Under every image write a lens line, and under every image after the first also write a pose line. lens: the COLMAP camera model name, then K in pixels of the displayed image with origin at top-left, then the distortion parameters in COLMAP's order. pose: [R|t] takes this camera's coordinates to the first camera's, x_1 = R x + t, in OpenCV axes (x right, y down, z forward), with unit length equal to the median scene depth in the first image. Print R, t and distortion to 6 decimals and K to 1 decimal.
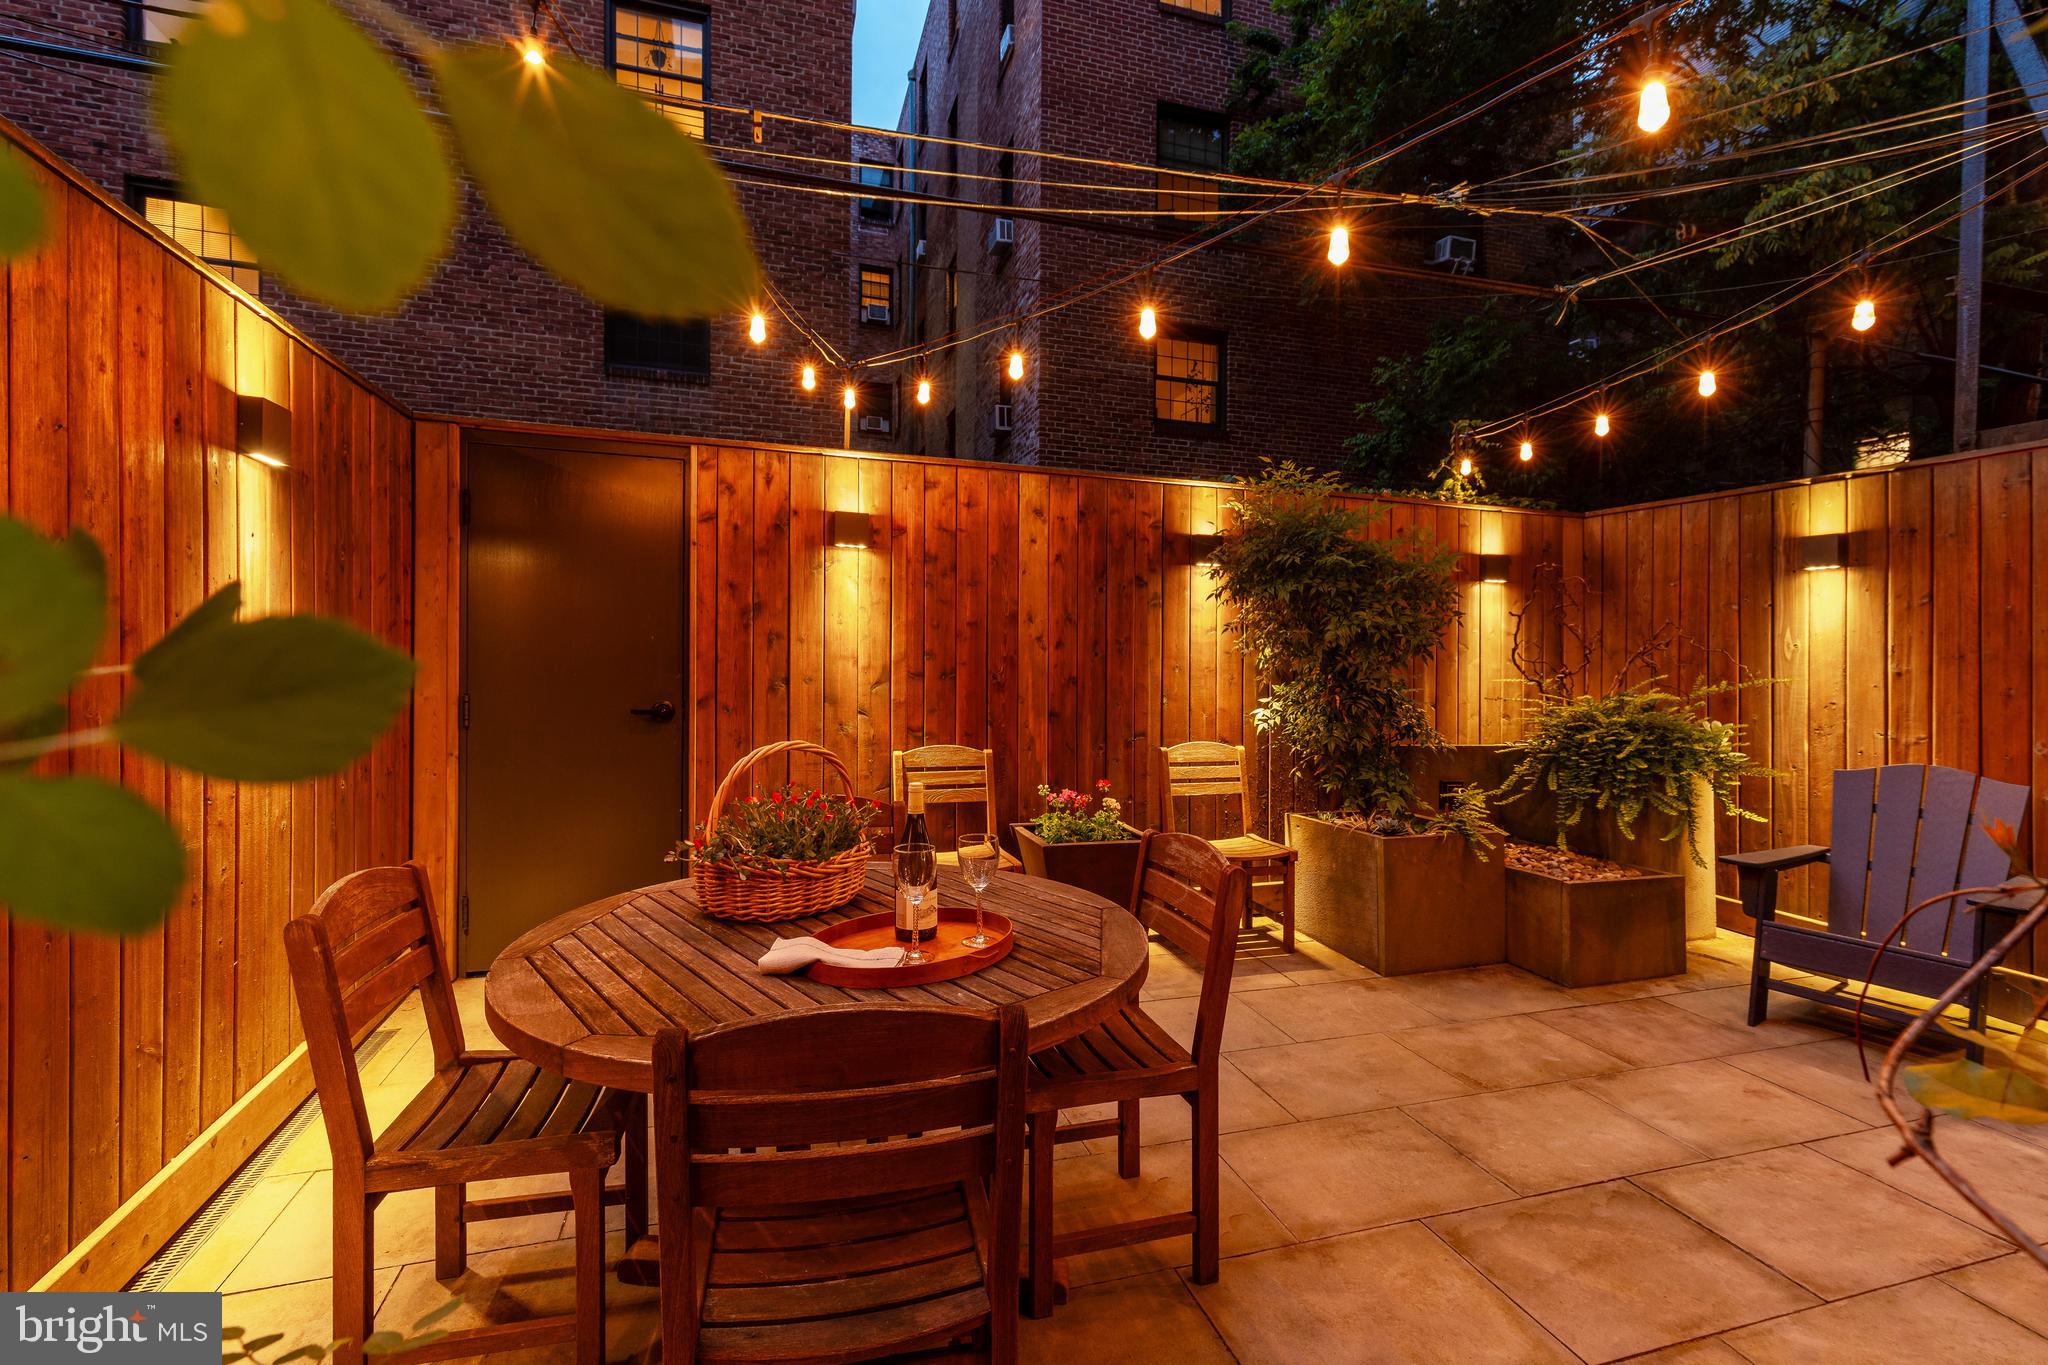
lens RADIAL K [[938.1, 0, 1050.6], [0, 938.1, 664.7], [0, 0, 1]] dist [0.000154, 0.001265]
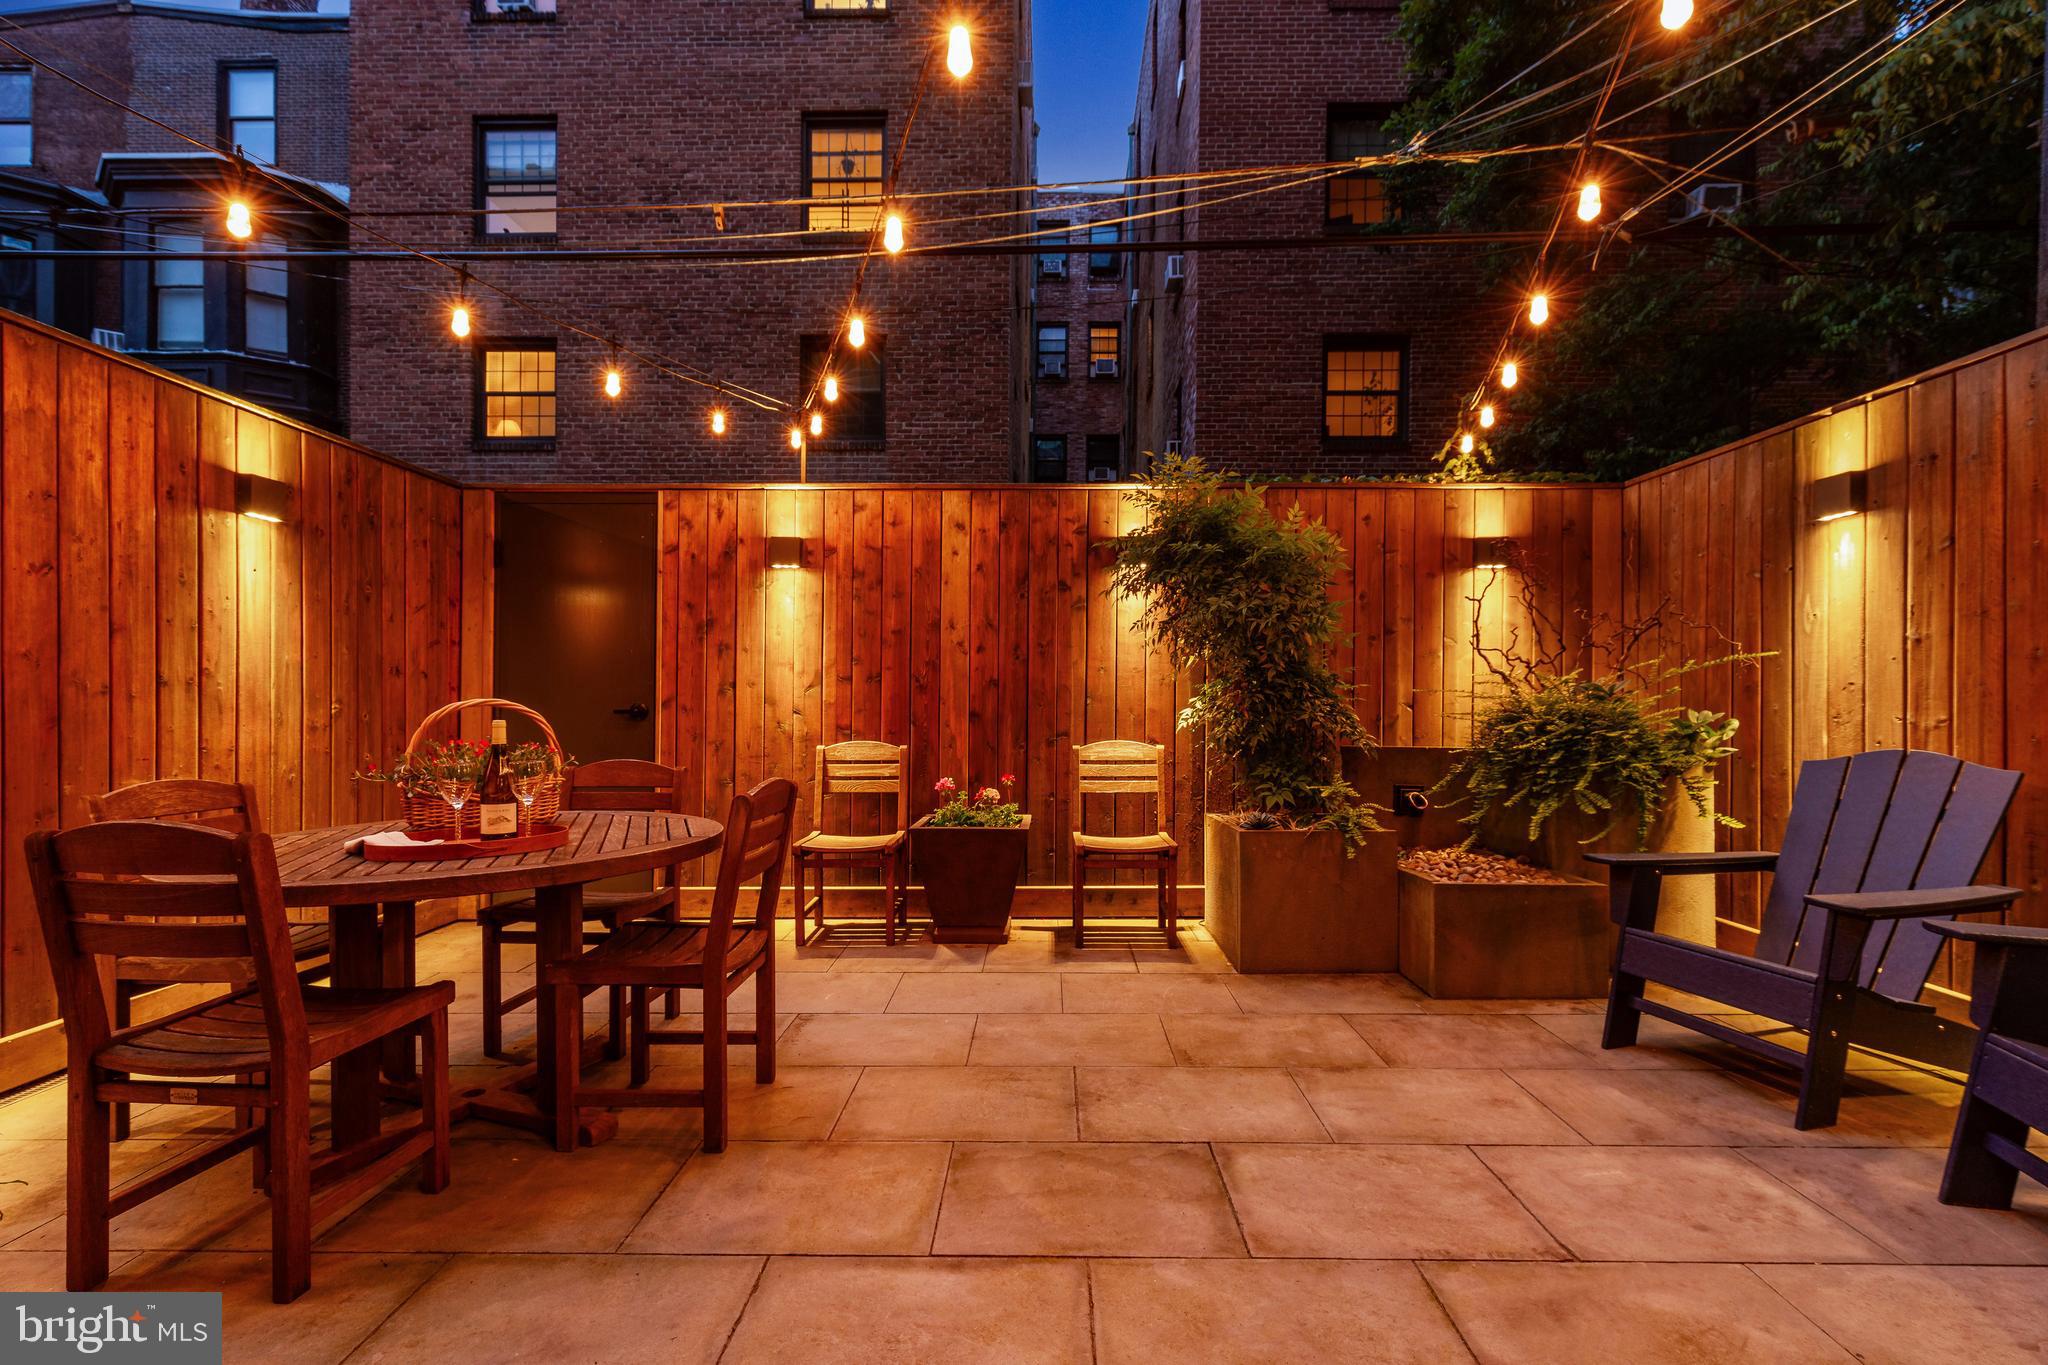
lens RADIAL K [[938.1, 0, 1041.0], [0, 938.1, 712.2], [0, 0, 1]] dist [0.000154, 0.001265]
pose [[0.946620, -0.015638, -0.321971, 0.443281], [0.014150, 0.999876, -0.006960, 0.062653], [0.322039, 0.002033, 0.946724, 0.017303]]
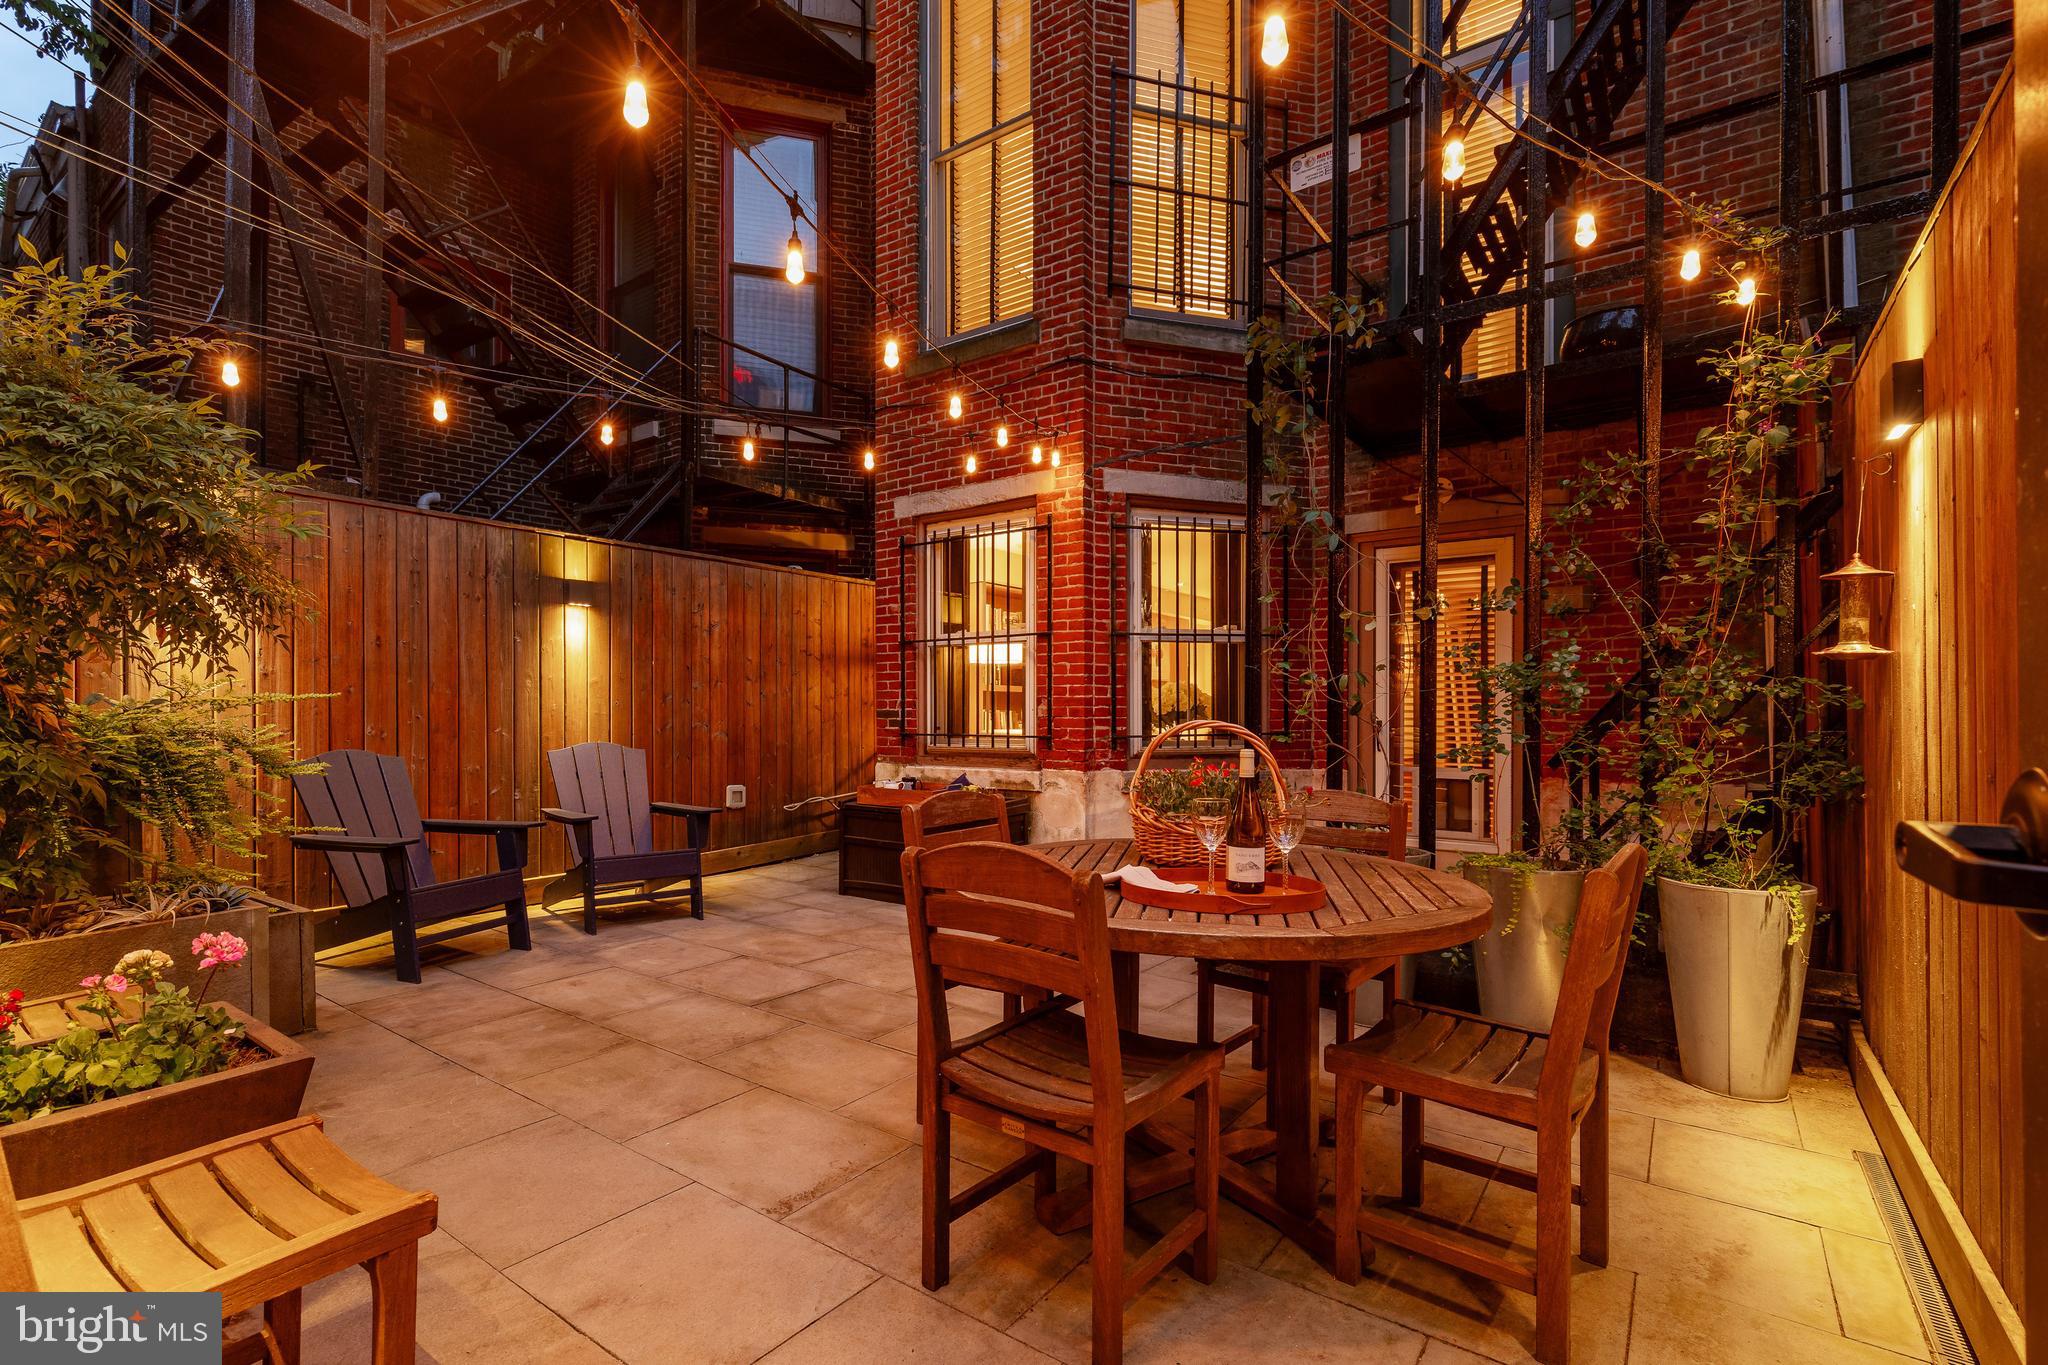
lens RADIAL K [[938.1, 0, 1012.0], [0, 938.1, 692.2], [0, 0, 1]] dist [0.000154, 0.001265]
pose [[-0.592647, -0.003844, 0.805453, -0.491120], [-0.001974, 0.999993, 0.003320, 0.021326], [-0.805460, 0.000378, -0.592650, 0.899937]]
